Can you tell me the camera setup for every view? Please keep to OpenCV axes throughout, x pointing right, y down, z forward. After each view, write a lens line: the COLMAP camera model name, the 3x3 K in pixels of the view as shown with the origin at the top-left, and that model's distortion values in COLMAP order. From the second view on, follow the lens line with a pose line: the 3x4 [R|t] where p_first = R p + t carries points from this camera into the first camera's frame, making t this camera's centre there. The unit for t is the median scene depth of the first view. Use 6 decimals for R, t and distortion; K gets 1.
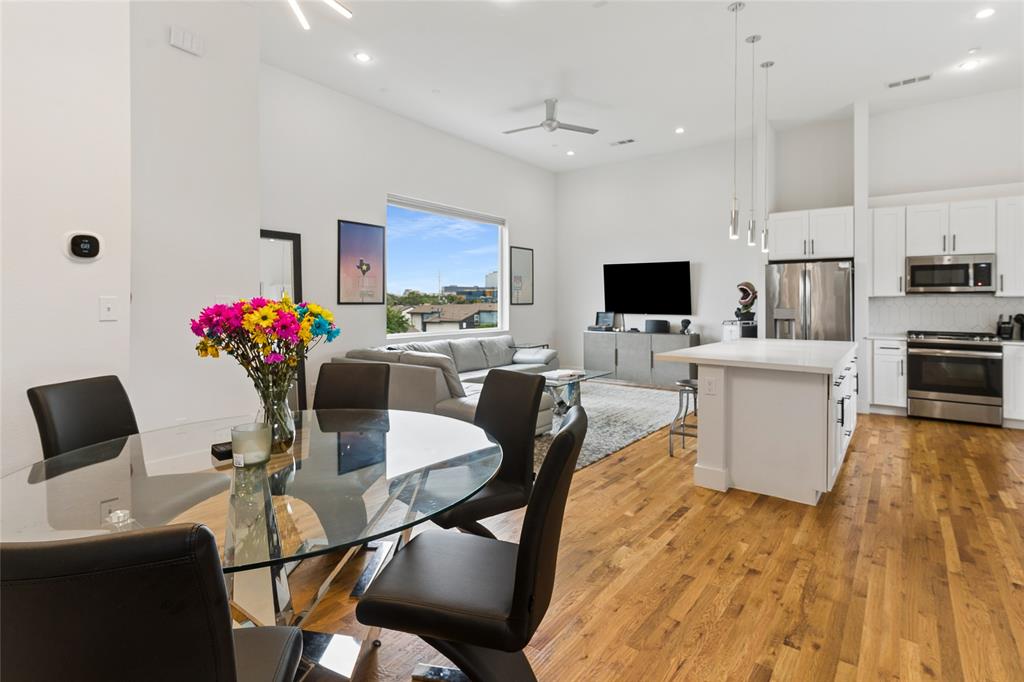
lens RADIAL K [[507.5, 0, 508.1], [0, 507.5, 299.4], [0, 0, 1]] dist [0.000569, -0.000047]
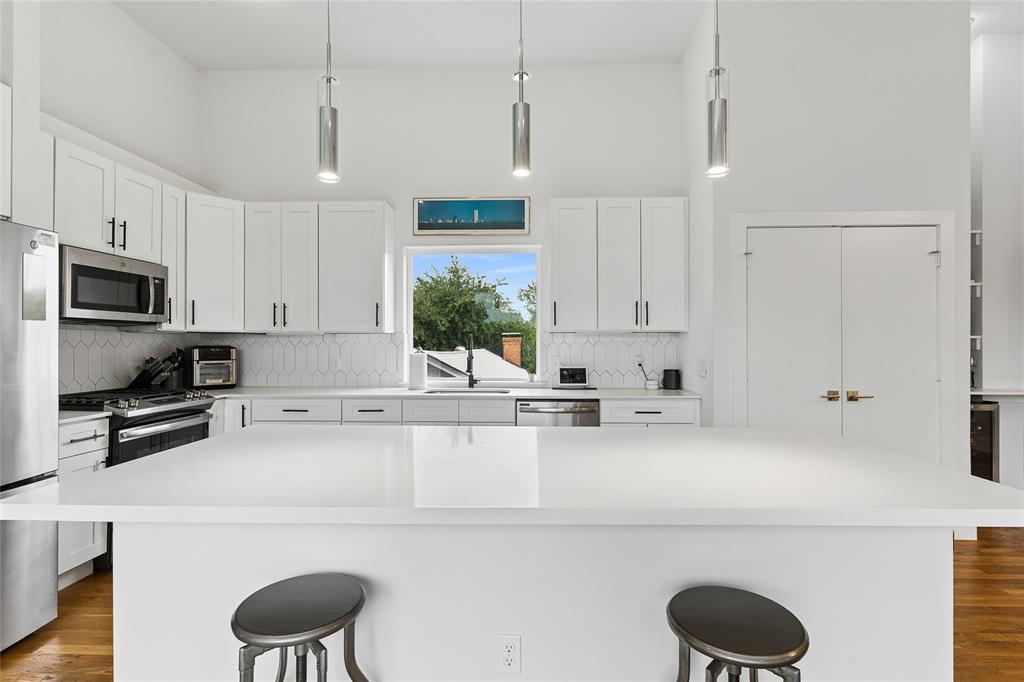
lens RADIAL K [[490.4, 0, 528.5], [0, 490.4, 340.4], [0, 0, 1]] dist [0.001667, 0.000027]
pose [[-0.584477, -0.001545, 0.811408, 0.154869], [-0.006689, 0.999973, -0.002915, 0.005049], [-0.811382, -0.007131, -0.584472, 0.916431]]
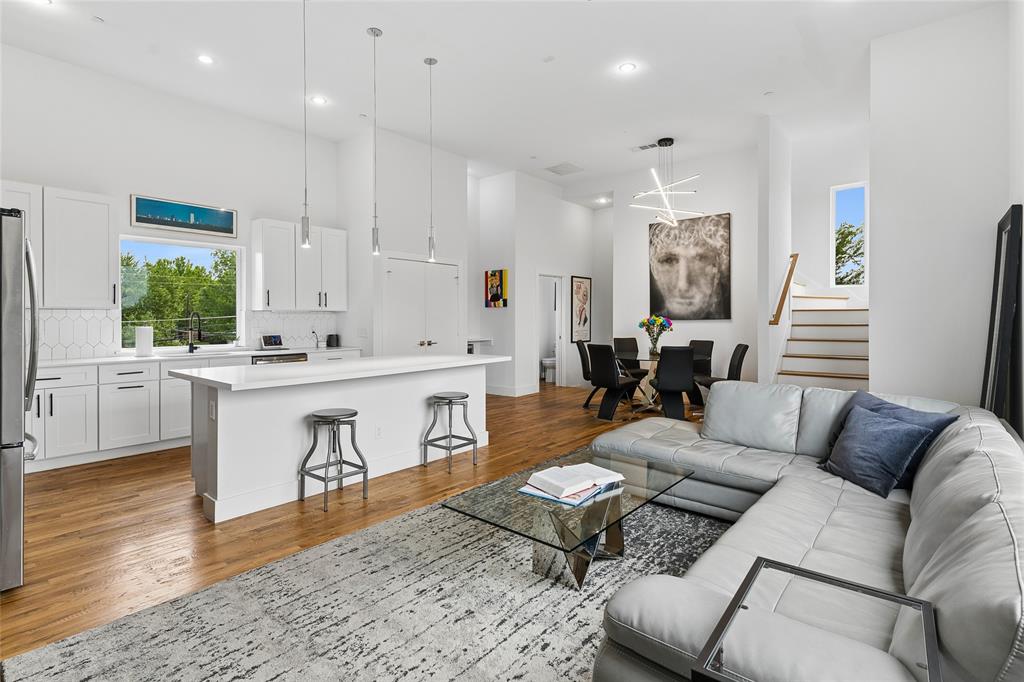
lens RADIAL K [[496.5, 0, 507.7], [0, 496.5, 318.6], [0, 0, 1]] dist [0.001351, -0.000146]
pose [[-0.999052, -0.003540, 0.043387, 0.153795], [-0.003709, 0.999986, -0.003820, 0.009496], [-0.043373, -0.003977, -0.999051, 1.460374]]
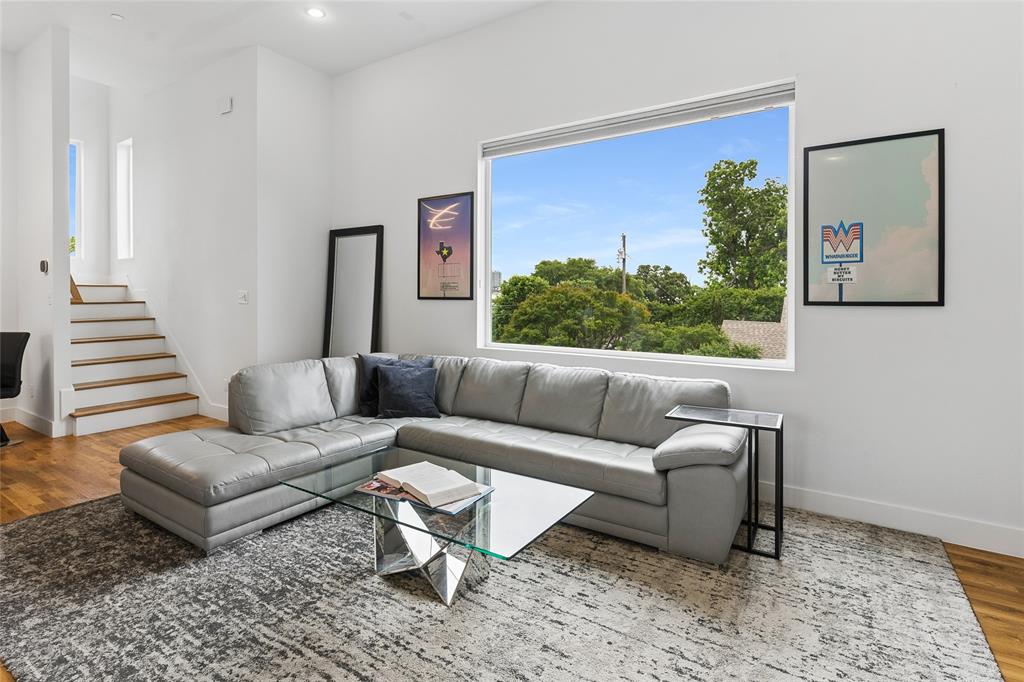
lens RADIAL K [[507.5, 0, 508.1], [0, 507.5, 299.4], [0, 0, 1]] dist [0.000569, -0.000047]
pose [[0.076533, 0.001281, -0.997066, 0.504841], [-0.000066, 0.999999, 0.001280, 0.008636], [0.997067, -0.000032, 0.076533, 1.051449]]
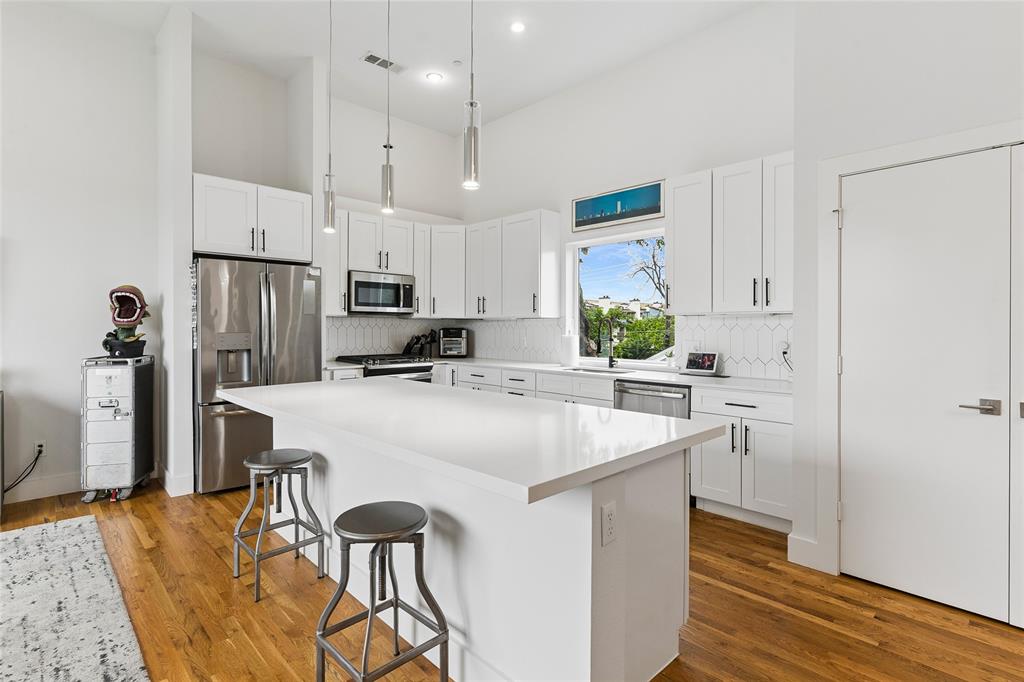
lens RADIAL K [[498.3, 0, 512.2], [0, 498.3, 327.4], [0, 0, 1]] dist [0.002821, -0.000854]
pose [[0.137142, -0.005450, 0.990536, -0.009896], [-0.007492, 0.999951, 0.006539, 0.004901], [-0.990523, -0.008318, 0.137095, 0.616151]]
